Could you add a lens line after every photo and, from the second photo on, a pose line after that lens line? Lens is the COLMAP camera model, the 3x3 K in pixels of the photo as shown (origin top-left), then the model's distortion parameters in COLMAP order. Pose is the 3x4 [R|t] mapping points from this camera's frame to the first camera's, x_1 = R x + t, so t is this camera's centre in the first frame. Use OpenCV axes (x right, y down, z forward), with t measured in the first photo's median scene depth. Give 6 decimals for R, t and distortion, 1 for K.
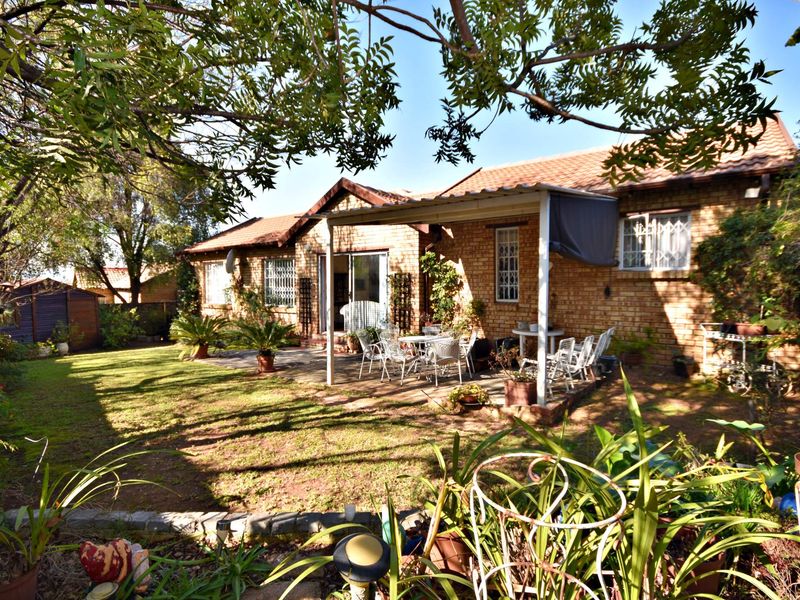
lens RADIAL K [[467.6, 0, 402.0], [0, 467.6, 301.2], [0, 0, 1]] dist [-0.008671, 0.002580]
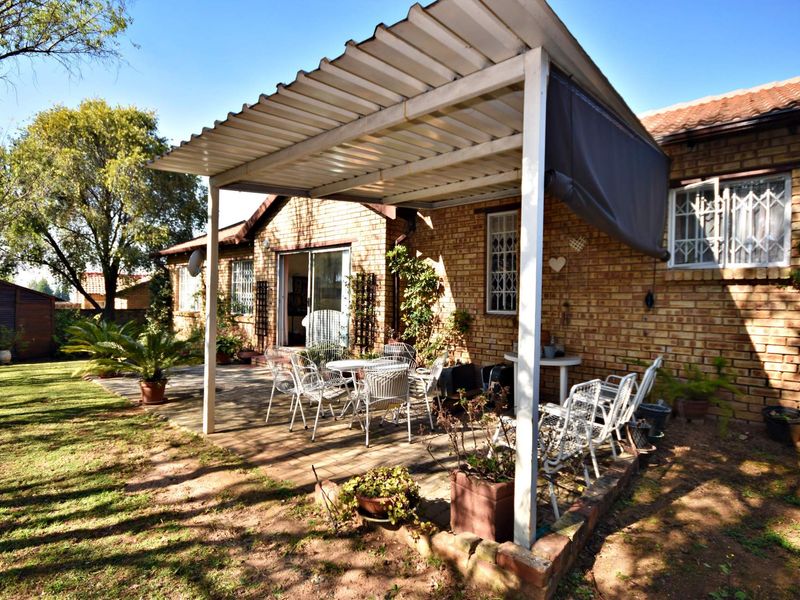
lens RADIAL K [[443.0, 0, 395.3], [0, 443.0, 299.5], [0, 0, 1]] dist [-0.003546, -0.007999]
pose [[0.997440, 0.021076, -0.068328, 0.124342], [-0.023615, 0.999052, -0.036573, 0.009236], [0.067492, 0.038093, 0.996992, 0.351340]]
